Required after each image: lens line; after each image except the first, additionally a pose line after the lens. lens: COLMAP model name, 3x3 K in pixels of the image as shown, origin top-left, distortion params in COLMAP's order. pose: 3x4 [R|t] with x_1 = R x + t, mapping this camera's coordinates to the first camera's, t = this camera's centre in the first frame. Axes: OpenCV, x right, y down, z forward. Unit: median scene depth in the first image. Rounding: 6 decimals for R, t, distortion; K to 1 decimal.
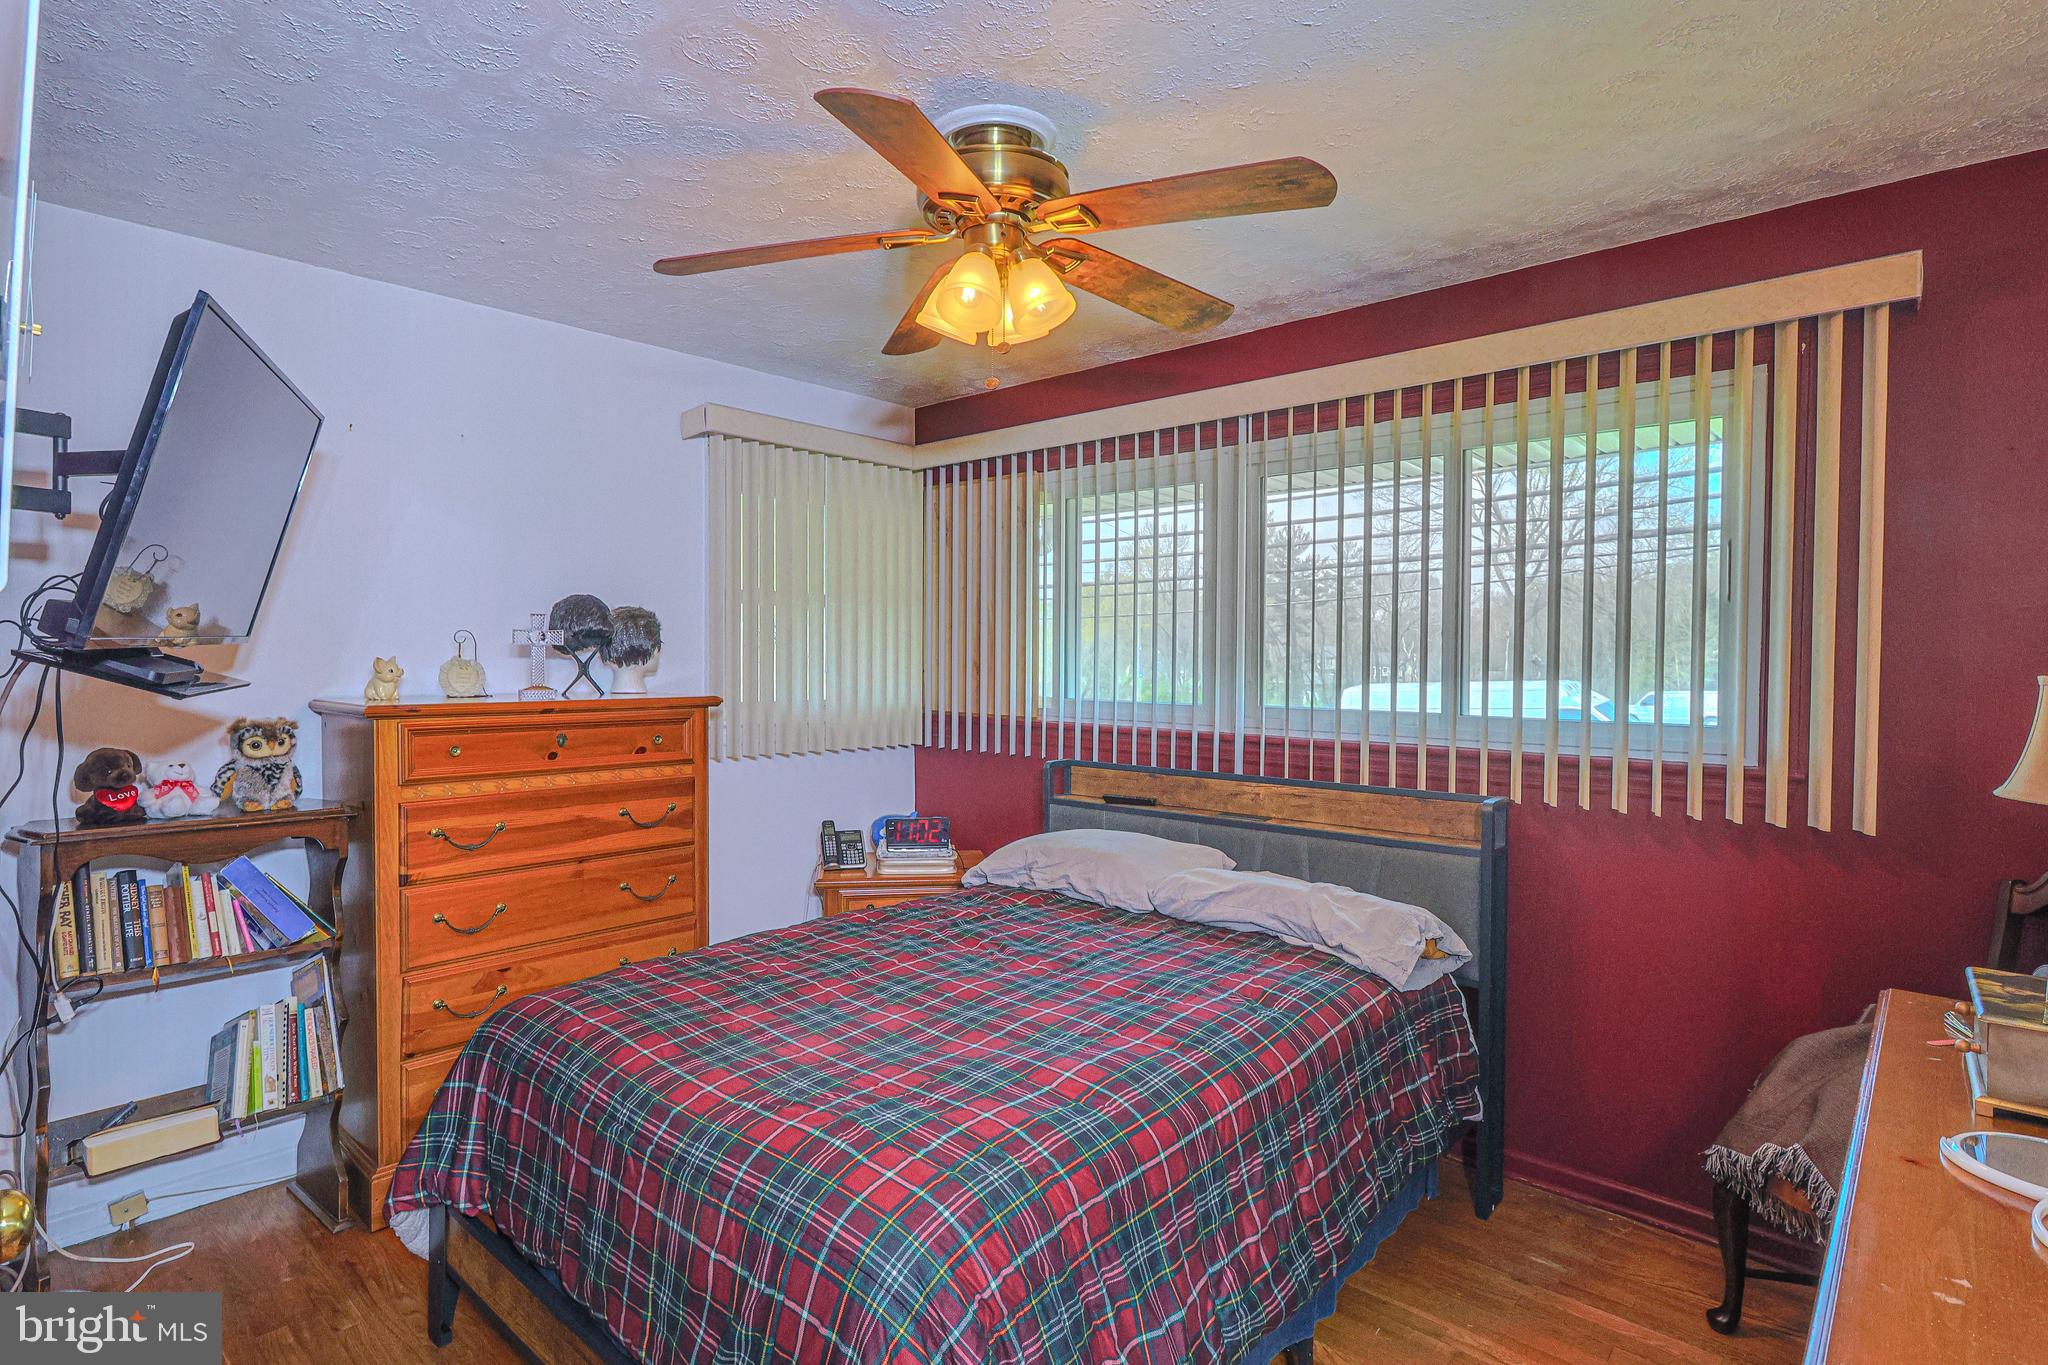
lens RADIAL K [[1044.2, 0, 982.7], [0, 1044.2, 655.2], [0, 0, 1]] dist [-0.003769, 0.000333]
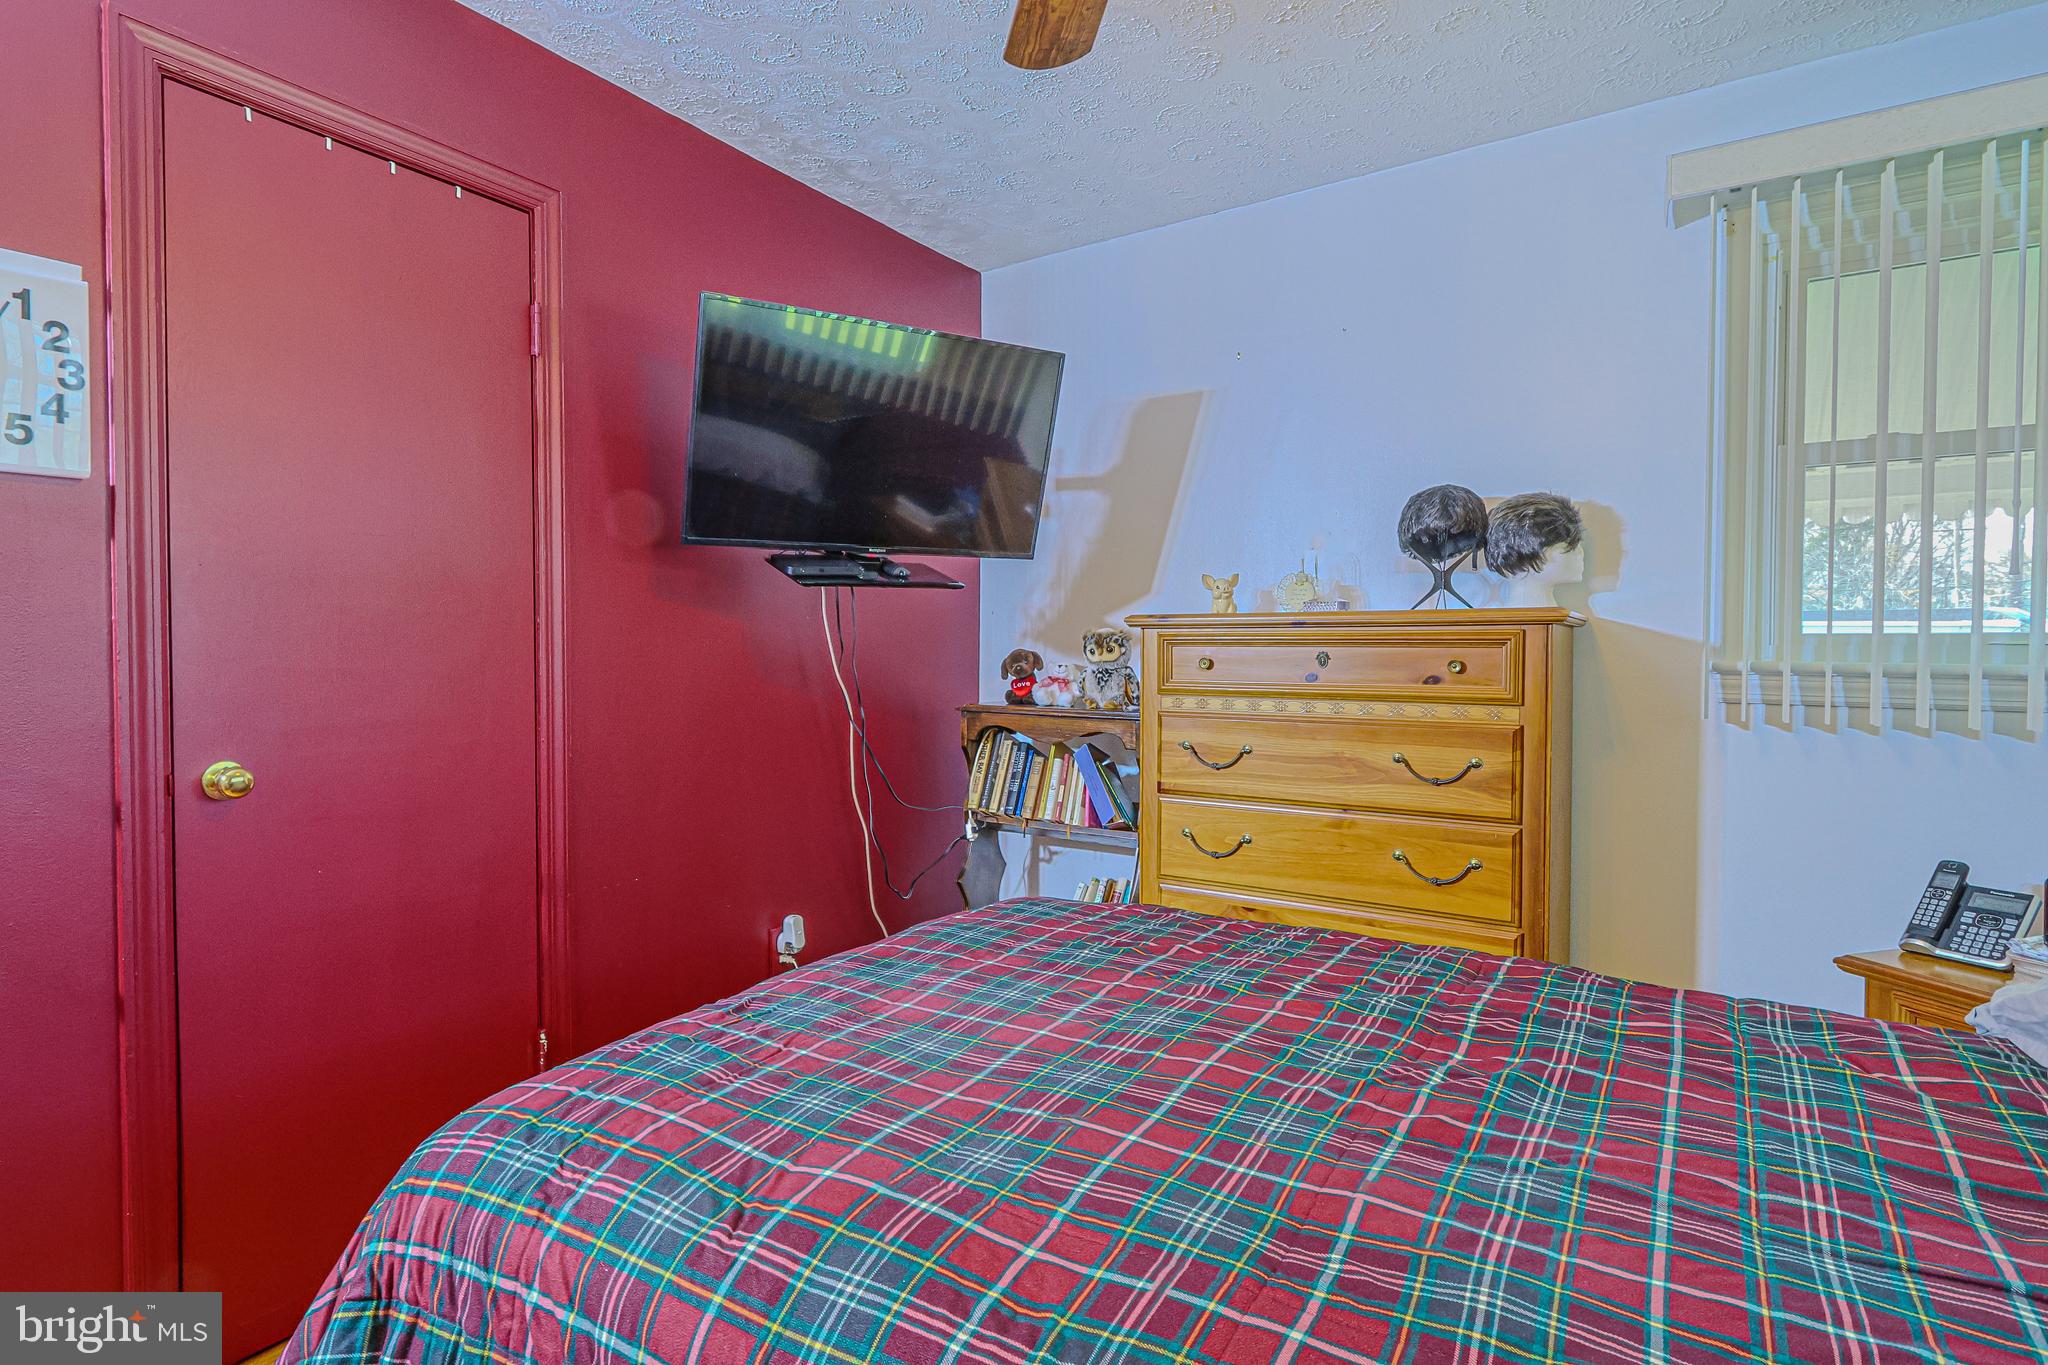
lens RADIAL K [[1044.2, 0, 982.7], [0, 1044.2, 655.2], [0, 0, 1]] dist [-0.003769, 0.000333]
pose [[0.148812, 0.000791, -0.988865, 0.362848], [-0.003437, 0.999994, 0.000283, 0.073817], [0.988860, 0.003357, 0.148813, 0.570662]]
